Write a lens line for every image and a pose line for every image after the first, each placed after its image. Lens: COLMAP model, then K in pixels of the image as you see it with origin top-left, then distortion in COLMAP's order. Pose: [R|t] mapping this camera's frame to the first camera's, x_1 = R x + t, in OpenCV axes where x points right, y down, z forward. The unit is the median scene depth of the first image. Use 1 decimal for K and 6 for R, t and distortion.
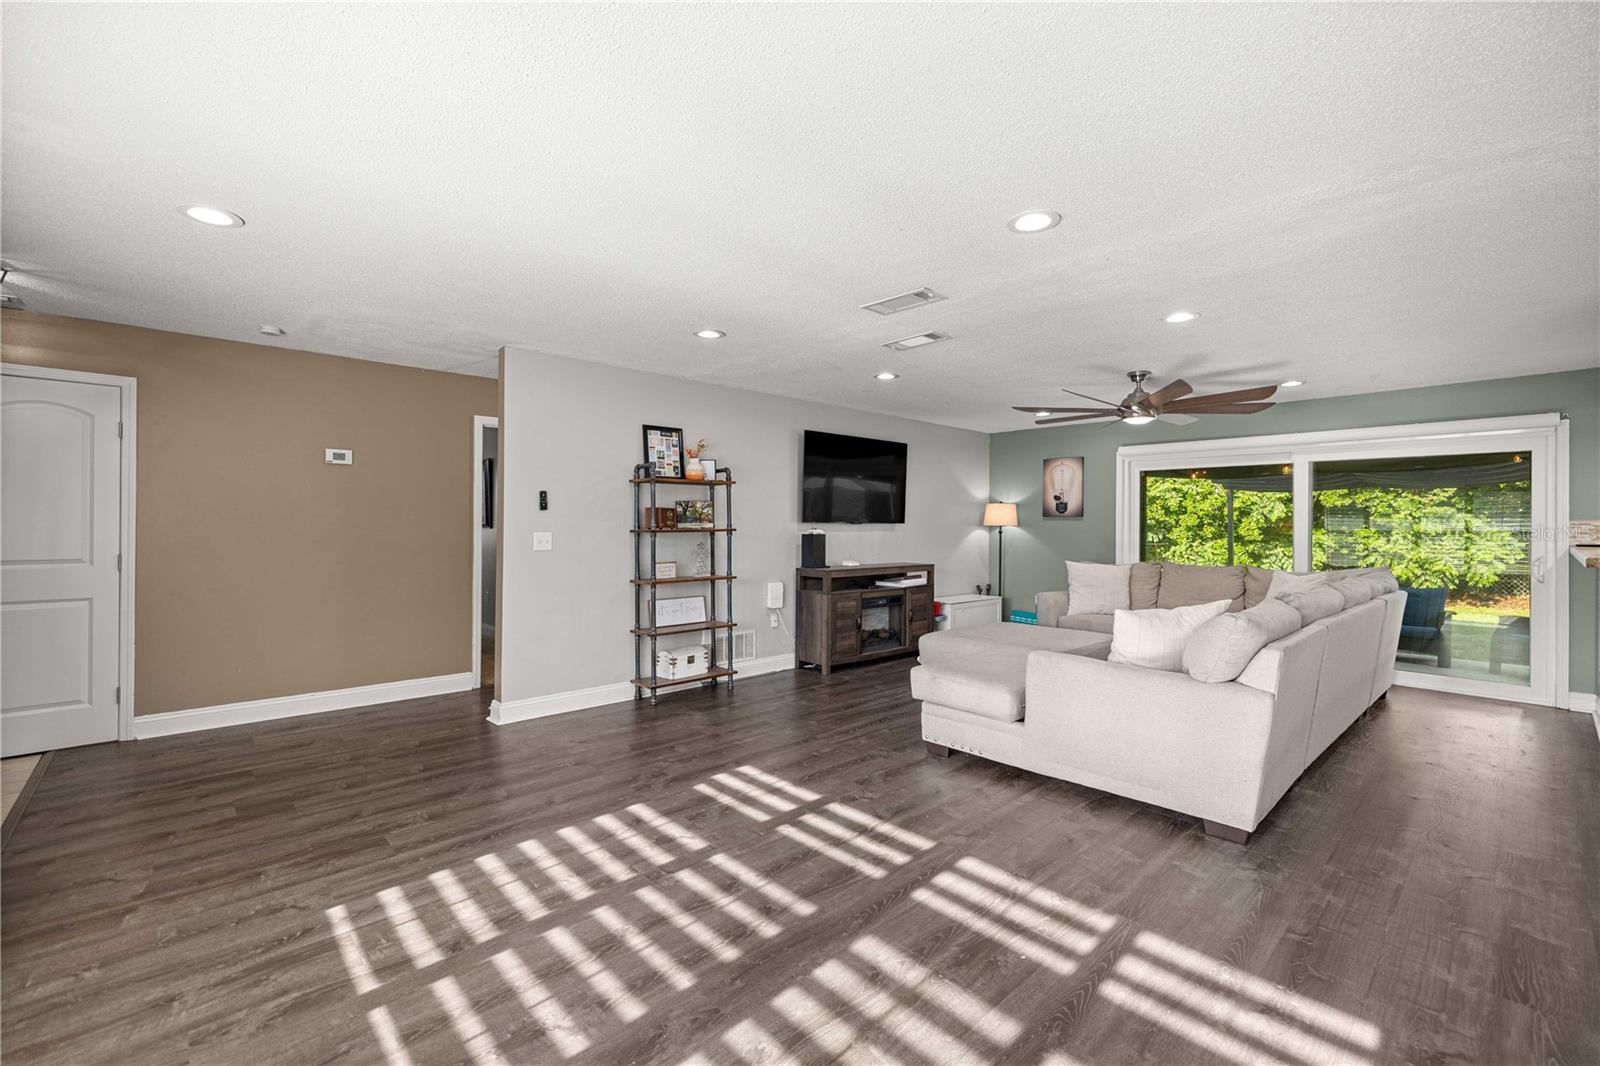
lens RADIAL K [[677.5, 0, 805.6], [0, 677.5, 526.4], [0, 0, 1]] dist [0.002487, 0.000691]
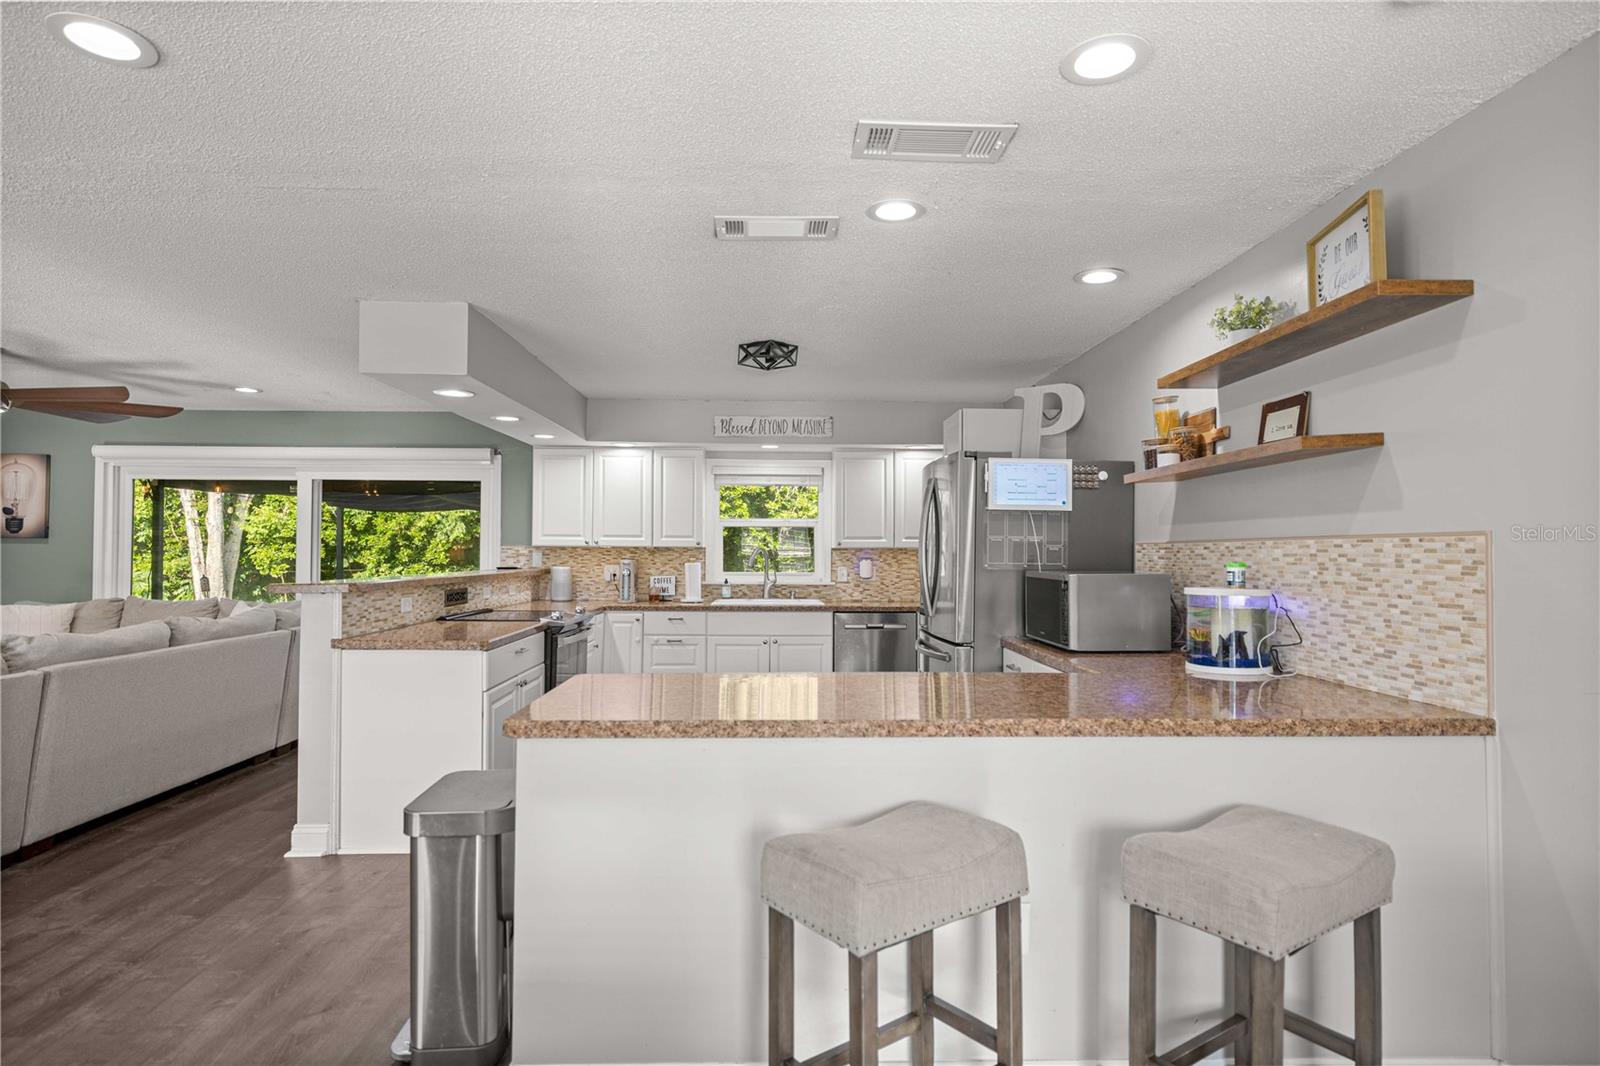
lens RADIAL K [[849.5, 0, 791.3], [0, 849.5, 533.8], [0, 0, 1]] dist [0.003741, -0.000789]
pose [[0.666542, 0.009908, 0.745401, 0.573468], [0.000929, 0.999900, -0.014122, -0.011548], [-0.745467, 0.010105, 0.666466, -0.407947]]
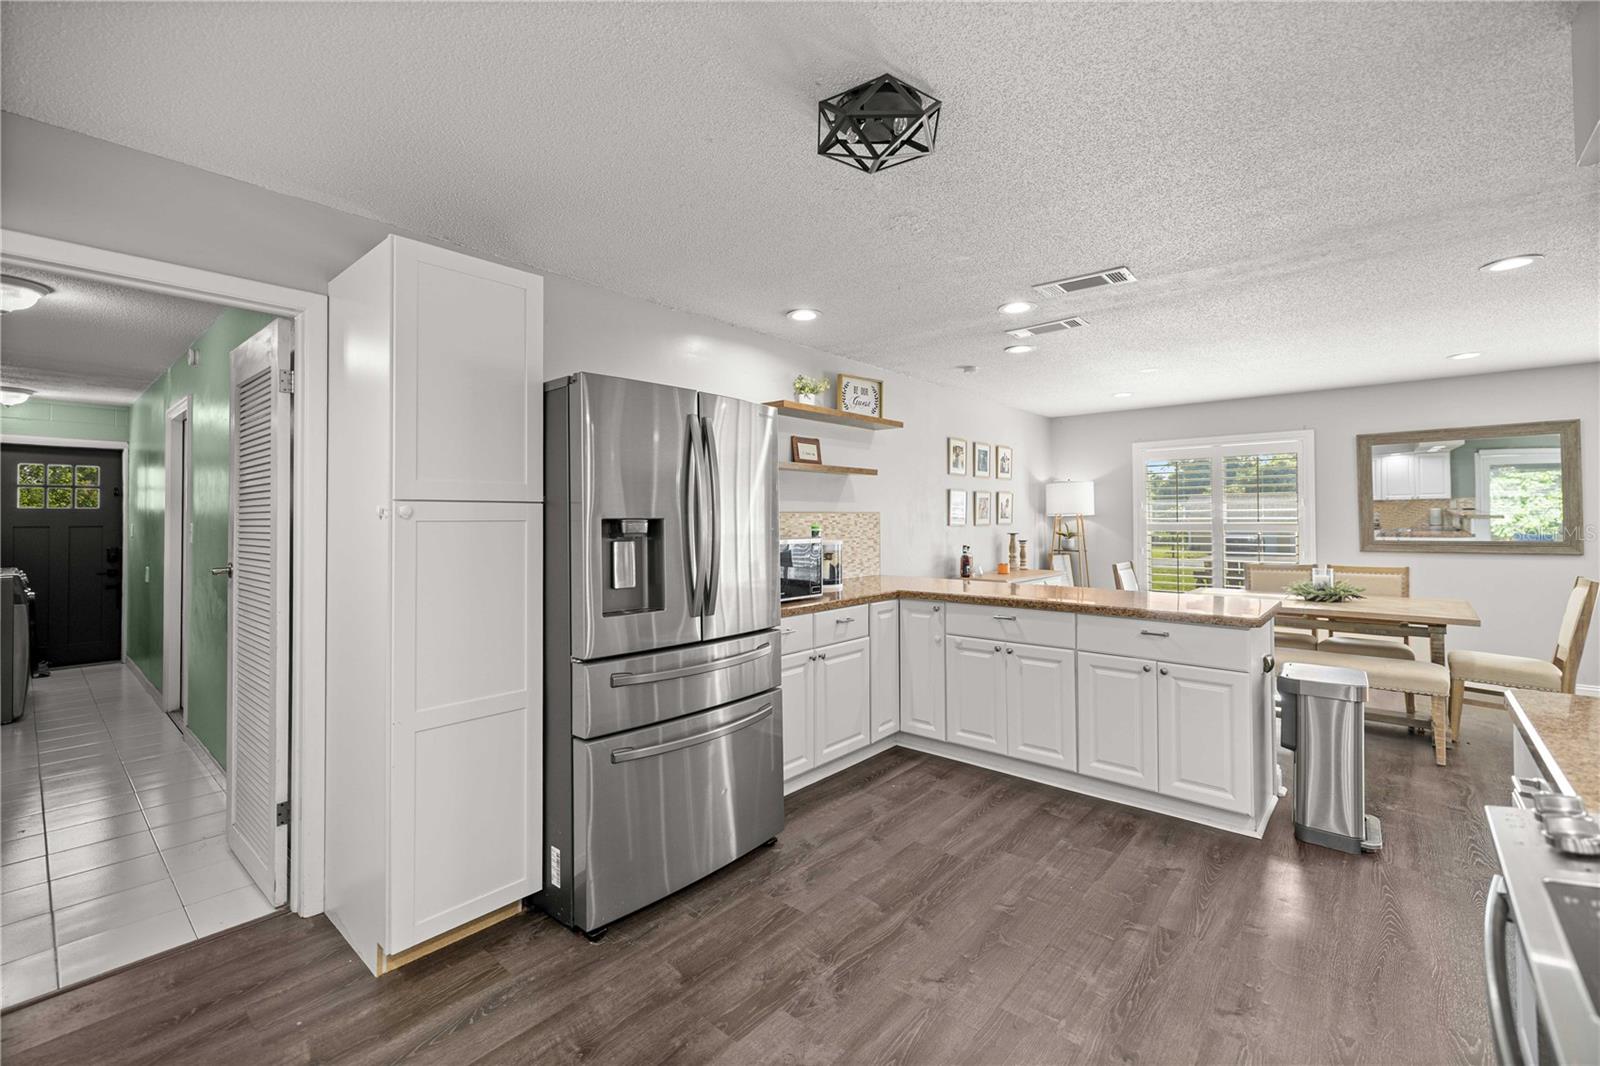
lens RADIAL K [[677.5, 0, 791.5], [0, 677.5, 500.9], [0, 0, 1]] dist [0.002487, 0.000691]
pose [[-0.995949, -0.005841, -0.089732, 1.658347], [-0.003652, 0.999692, -0.024535, -0.009346], [0.089847, -0.024108, -0.995664, 1.022066]]
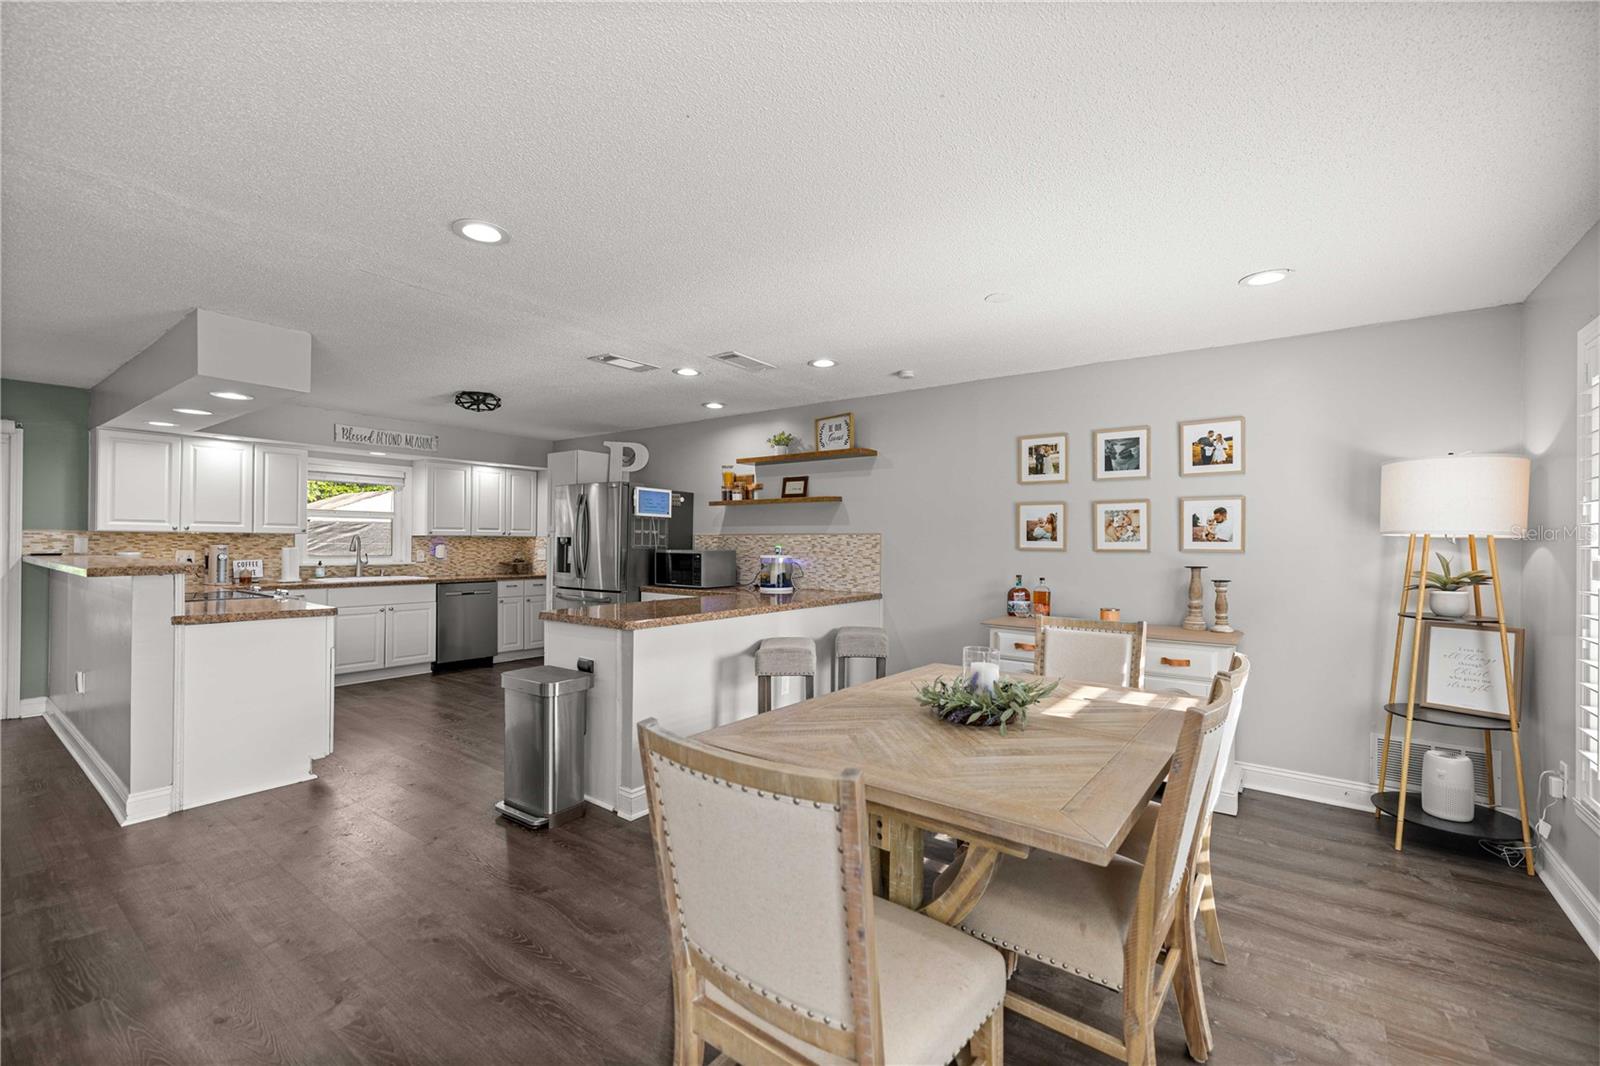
lens RADIAL K [[677.5, 0, 792.6], [0, 677.5, 535.6], [0, 0, 1]] dist [0.002487, 0.000691]
pose [[-0.164118, 0.000715, 0.986440, -0.082639], [-0.008867, 0.999958, -0.002200, -0.011602], [-0.986401, -0.009108, -0.164105, 0.059520]]
